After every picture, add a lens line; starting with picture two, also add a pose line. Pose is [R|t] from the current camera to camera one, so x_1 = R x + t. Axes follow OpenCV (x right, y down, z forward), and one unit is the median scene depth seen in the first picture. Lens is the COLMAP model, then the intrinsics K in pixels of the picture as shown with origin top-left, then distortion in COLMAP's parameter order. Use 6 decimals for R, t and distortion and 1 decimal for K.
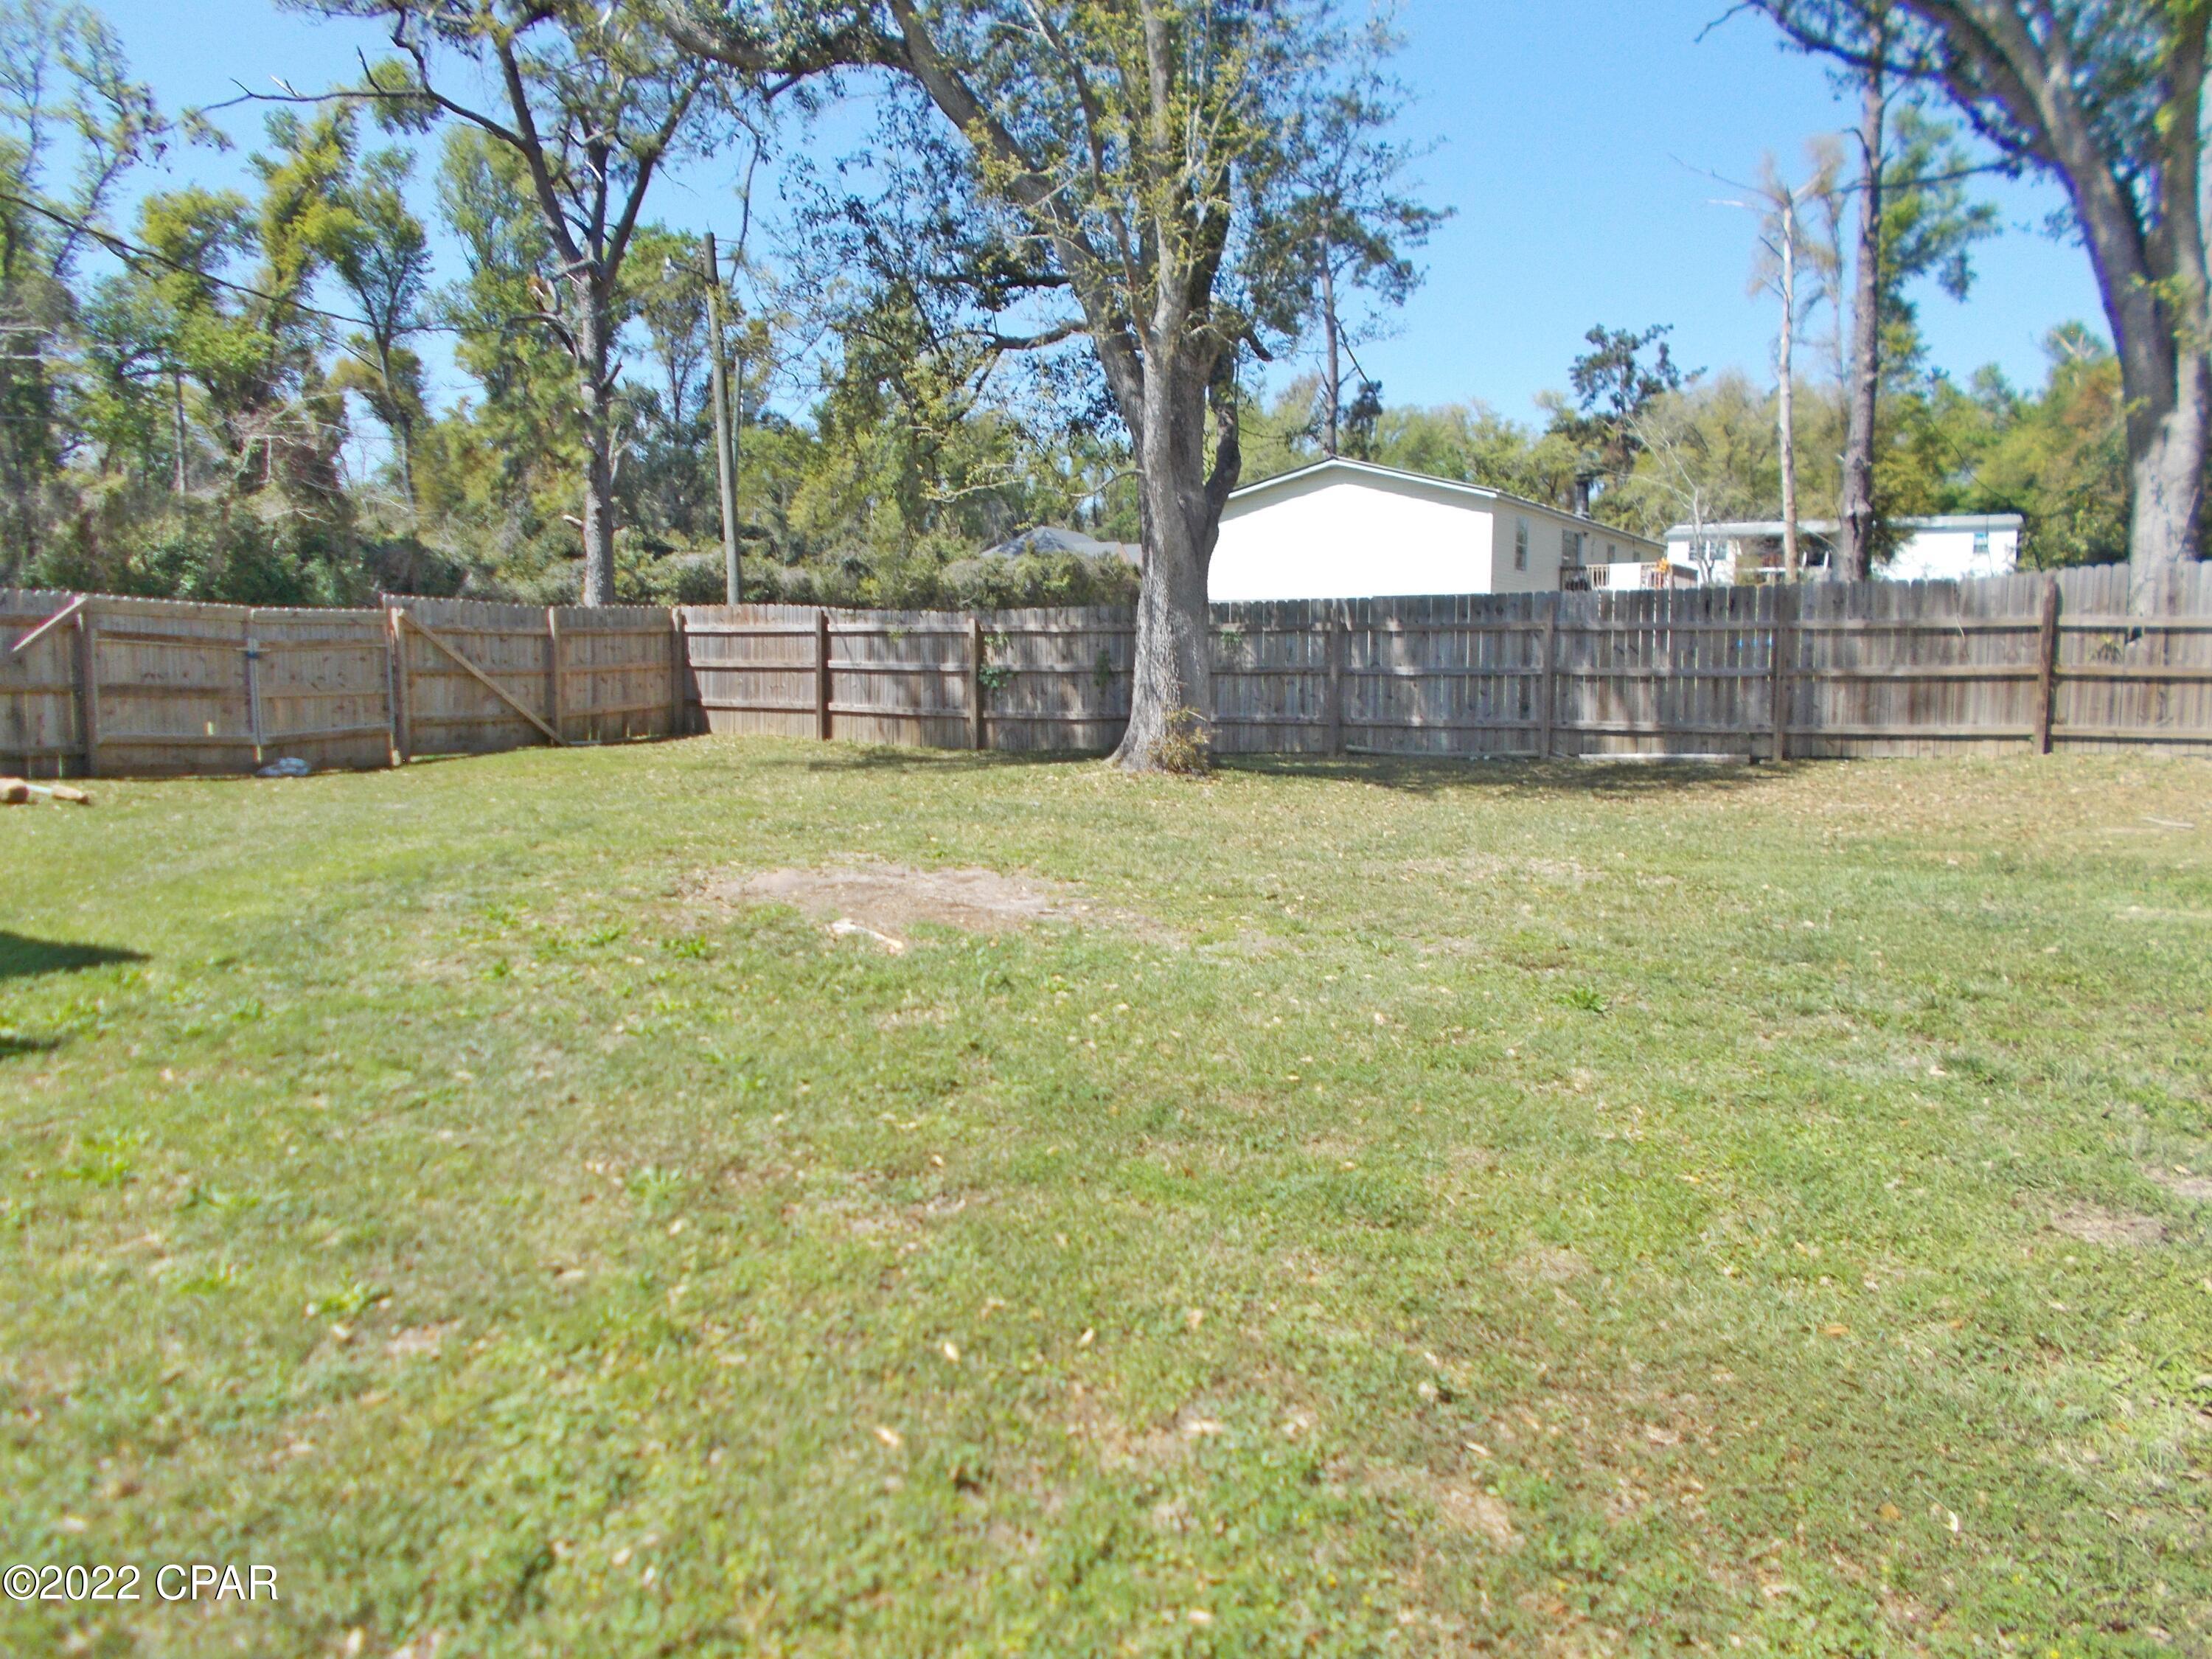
lens RADIAL K [[1679.3, 0, 1103.1], [0, 1679.3, 849.5], [0, 0, 1]] dist [-0.021950, 0.014466]
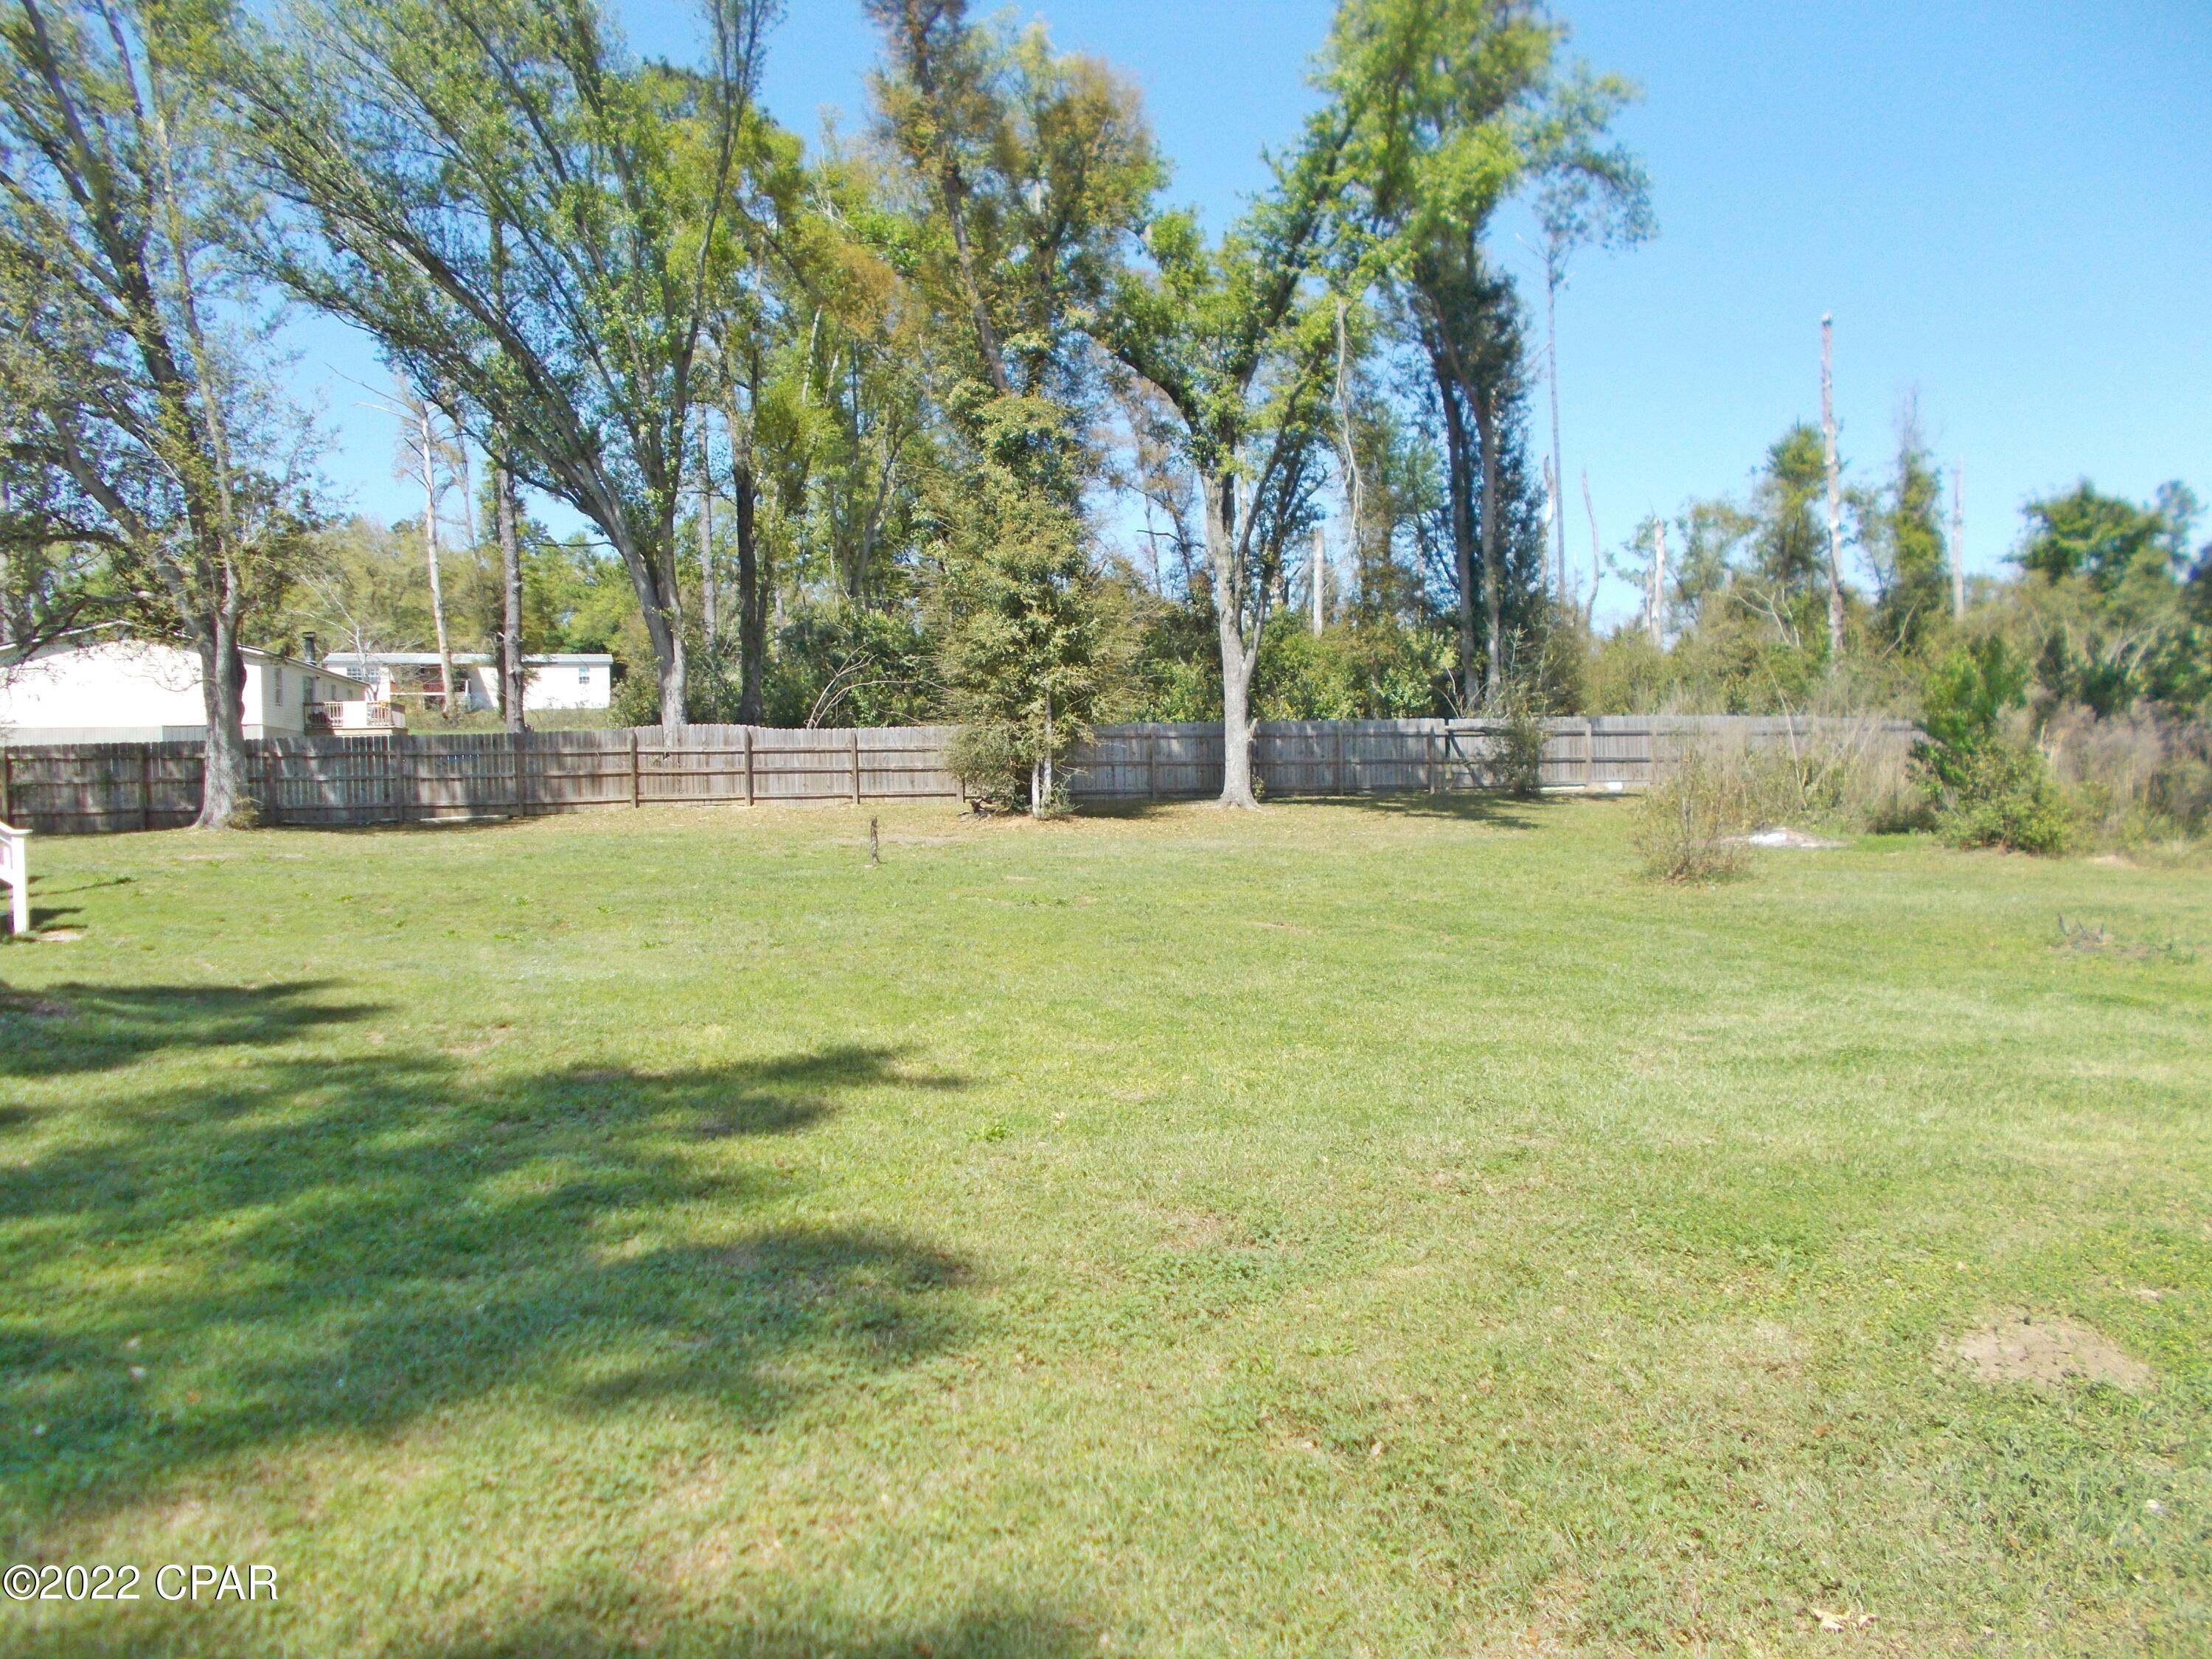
lens RADIAL K [[1679.3, 0, 1108.5], [0, 1679.3, 839.3], [0, 0, 1]] dist [-0.021950, 0.014466]
pose [[0.708304, -0.044962, 0.704474, -0.506654], [0.094812, 0.994986, -0.031823, 0.102168], [-0.699511, 0.089333, 0.709016, -0.912172]]
